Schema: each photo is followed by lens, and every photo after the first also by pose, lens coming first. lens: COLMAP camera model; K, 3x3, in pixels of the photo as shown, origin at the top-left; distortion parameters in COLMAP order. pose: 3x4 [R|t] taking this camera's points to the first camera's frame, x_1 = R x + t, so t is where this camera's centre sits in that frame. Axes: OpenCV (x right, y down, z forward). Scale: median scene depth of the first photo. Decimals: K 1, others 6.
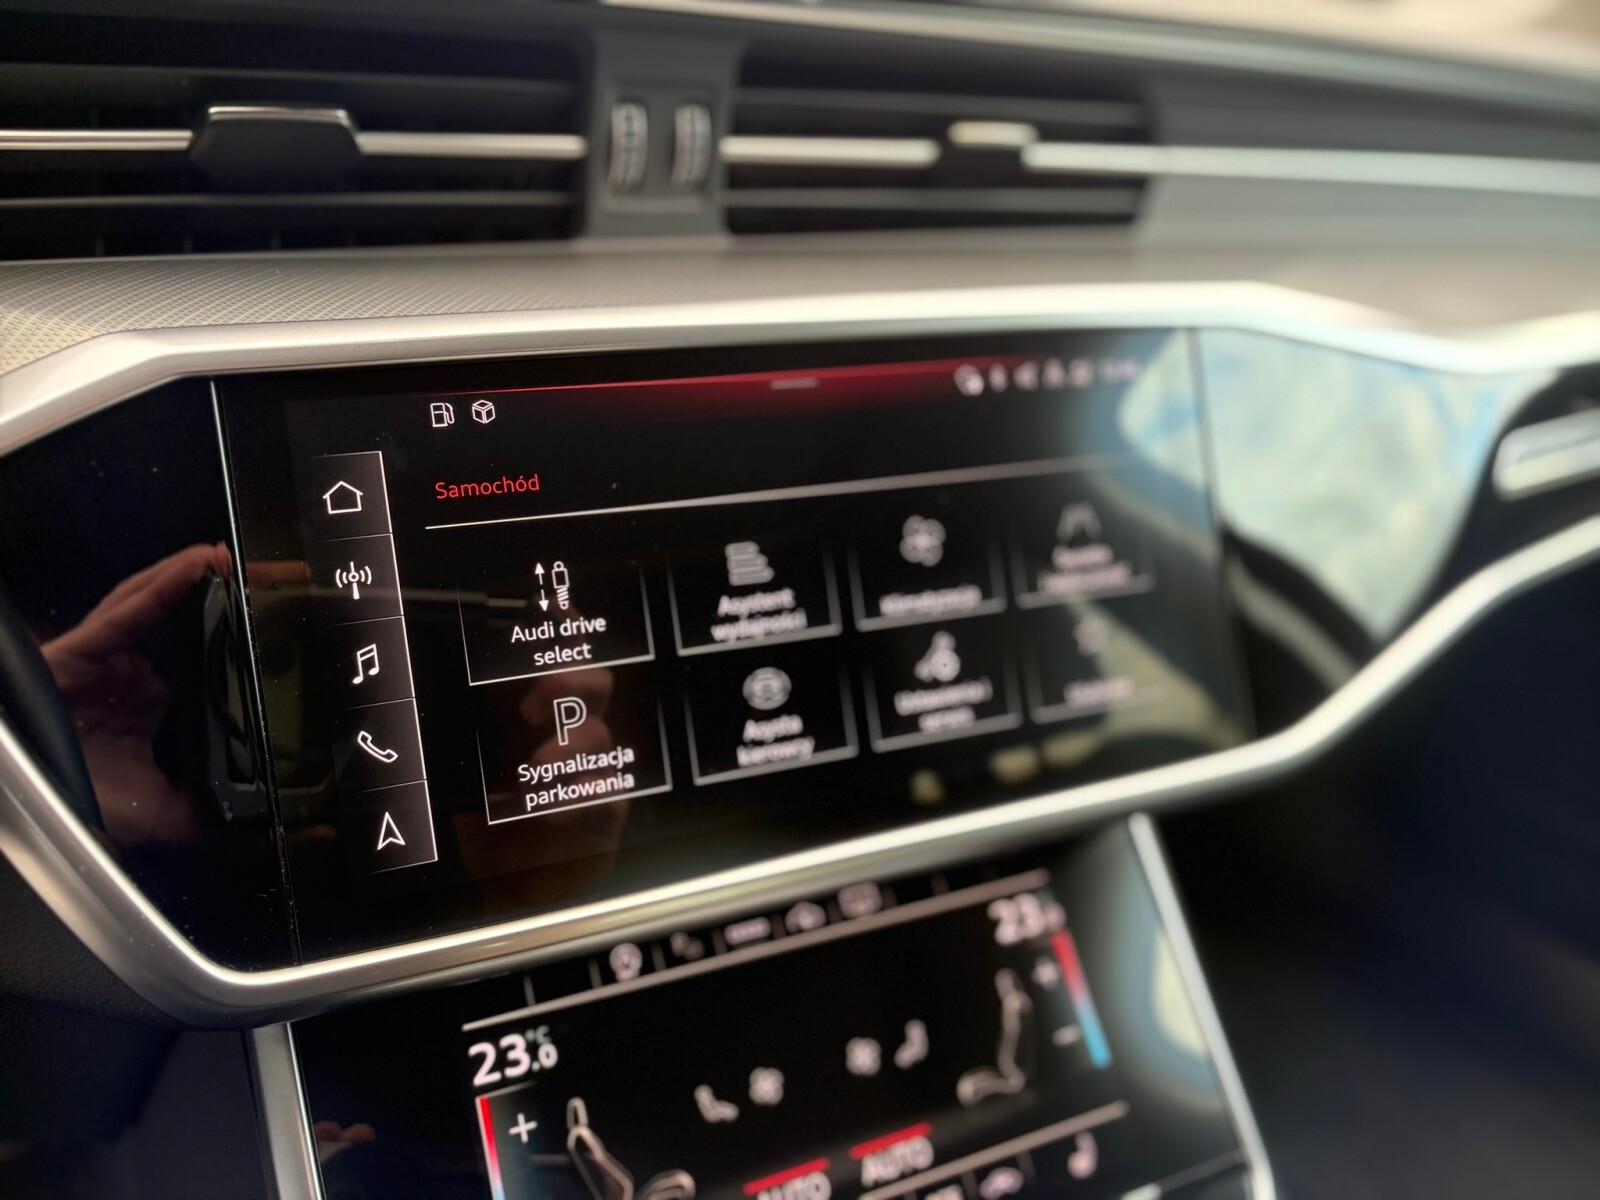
lens RADIAL K [[1243.8, 0, 800.0], [0, 1243.8, 600.0], [0, 0, 1]] dist [-0.020737, 0.001764]
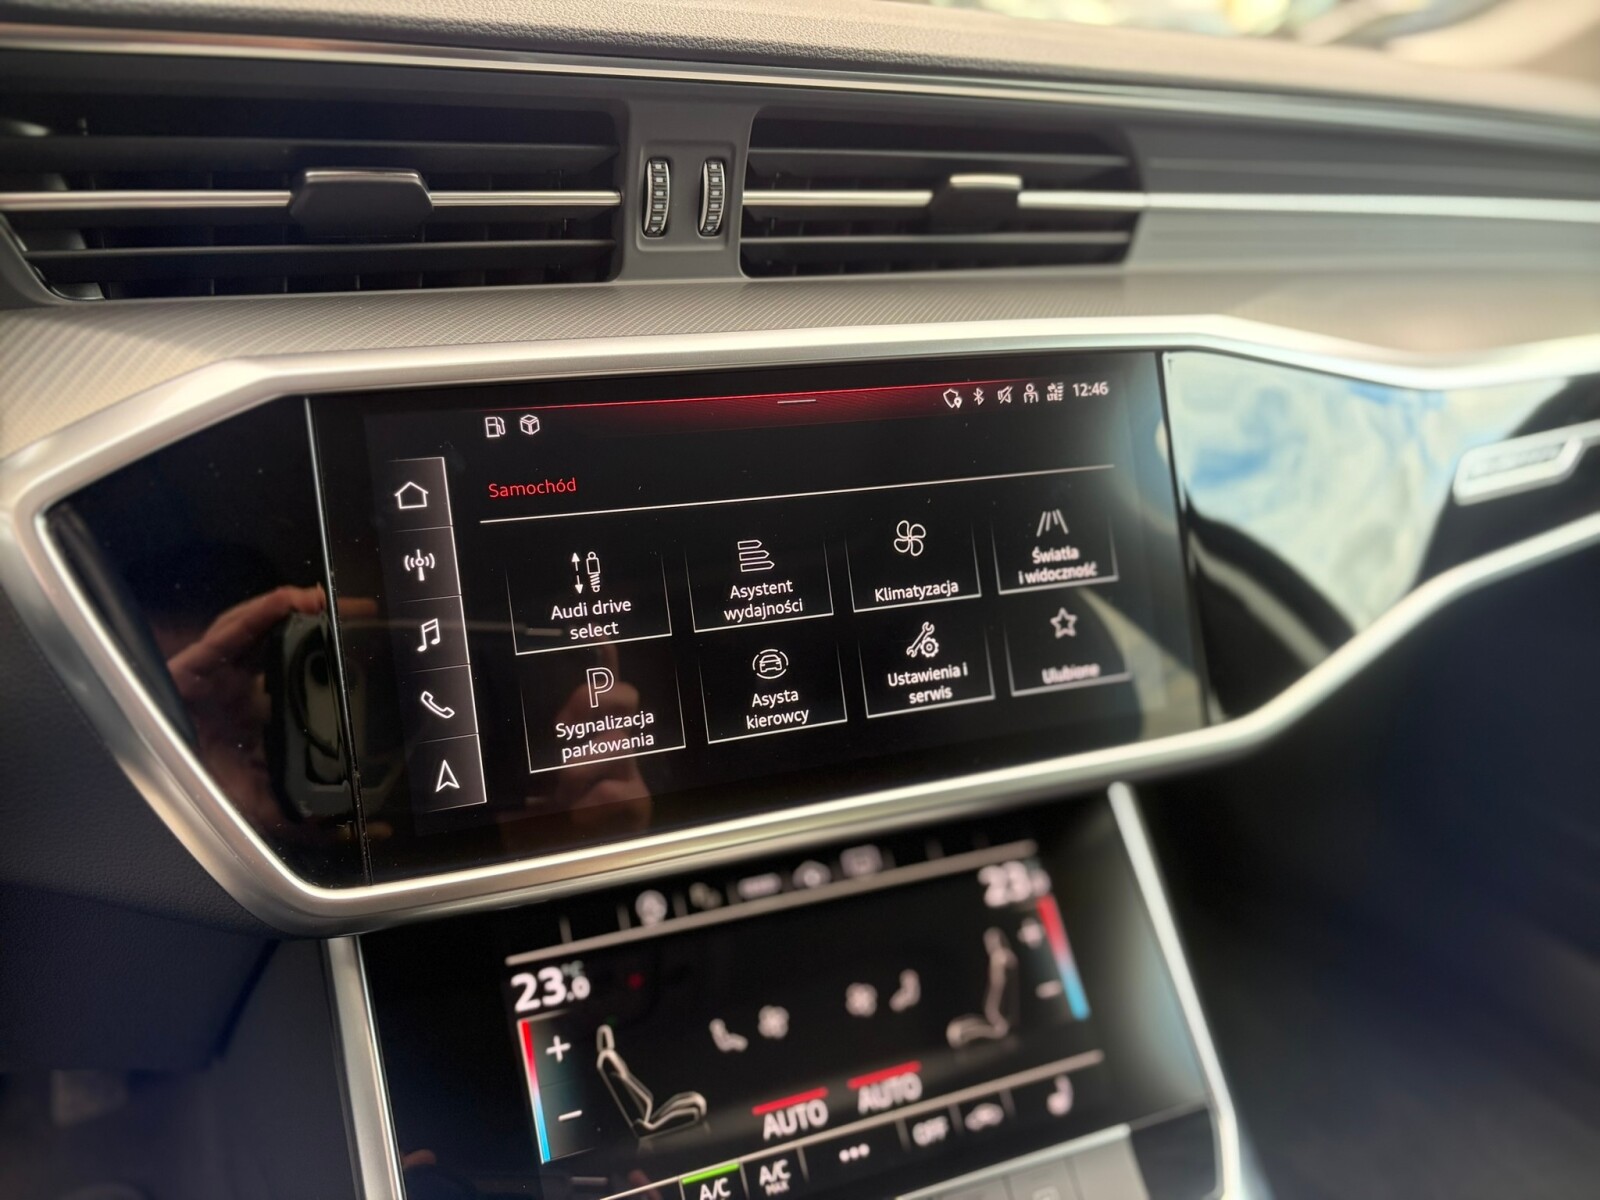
lens RADIAL K [[1243.8, 0, 800.0], [0, 1243.8, 600.0], [0, 0, 1]] dist [-0.020737, 0.001764]
pose [[0.998959, 0.005365, -0.045301, 0.048639], [-0.006310, 0.999765, -0.020729, 0.032889], [0.045179, 0.020993, 0.998758, -0.142643]]
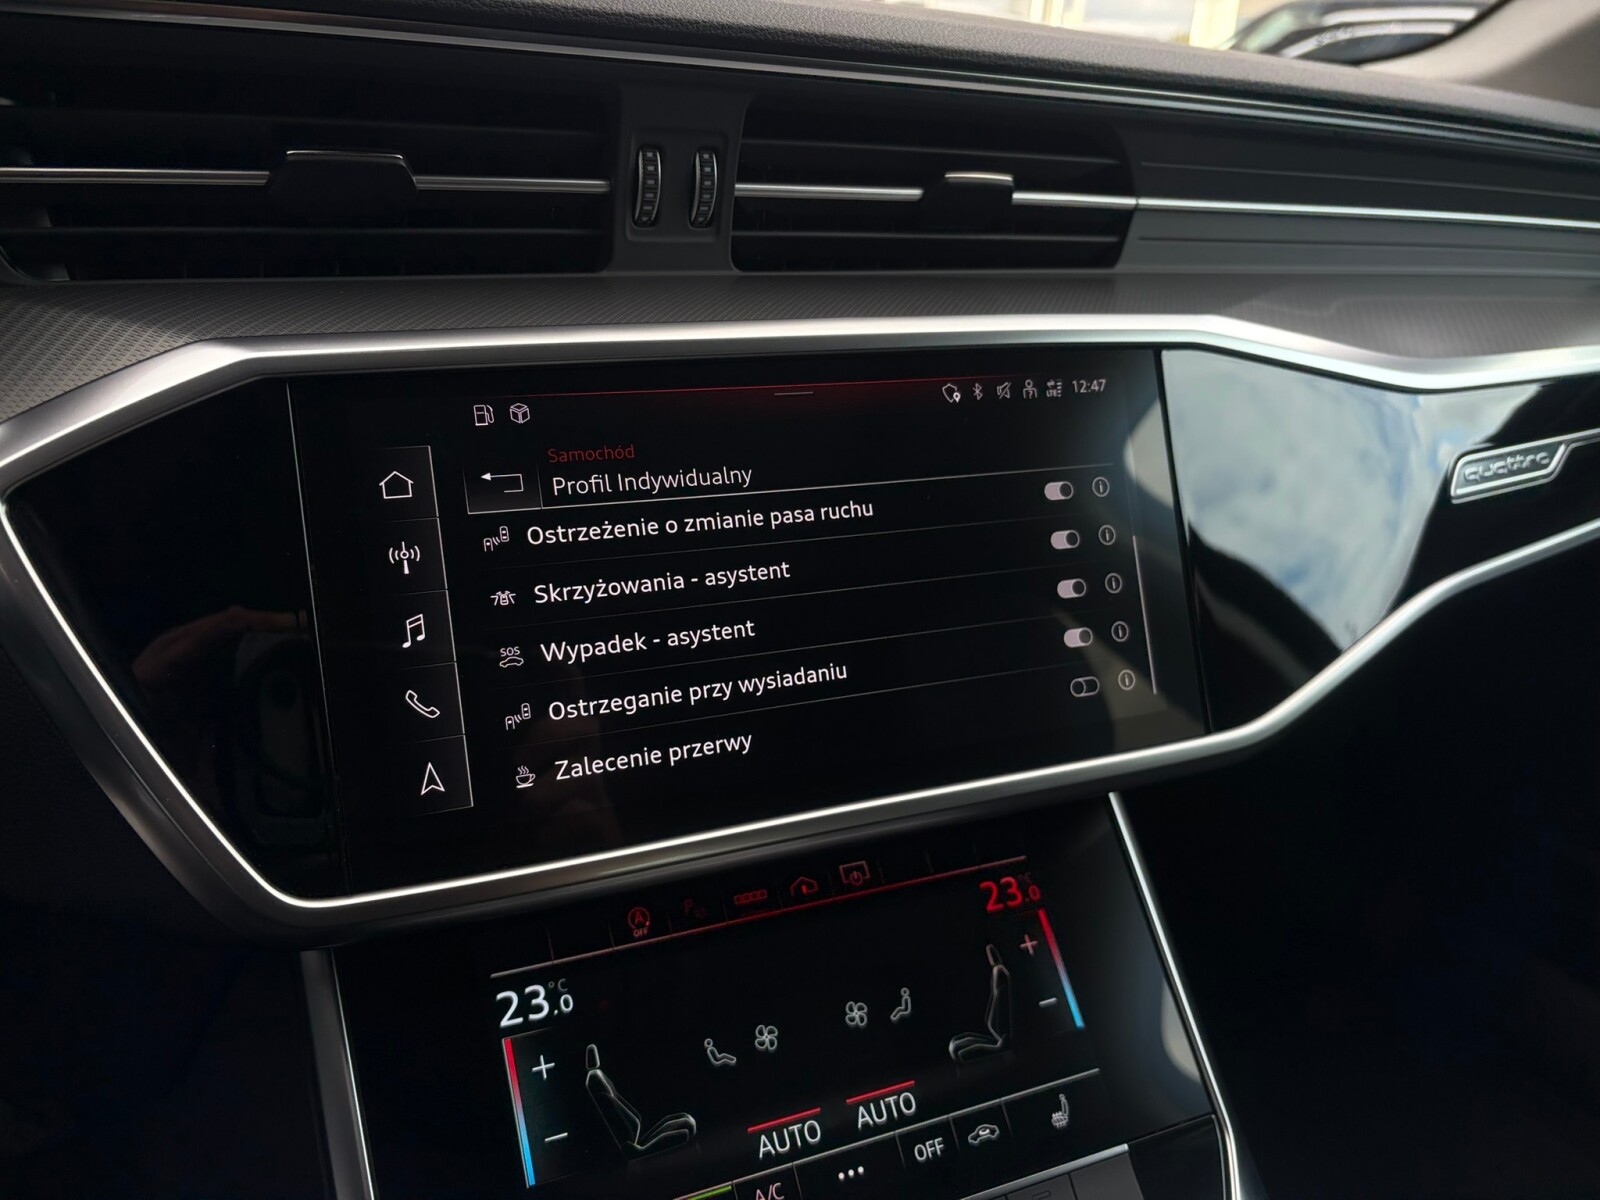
lens RADIAL K [[1246.6, 0, 802.3], [0, 1246.6, 598.7], [0, 0, 1]] dist [-0.016117, -0.008101]
pose [[0.999911, 0.005107, -0.012349, 0.016673], [-0.005605, 0.999158, -0.040634, 0.054036], [0.012131, 0.040700, 0.999098, -0.112313]]
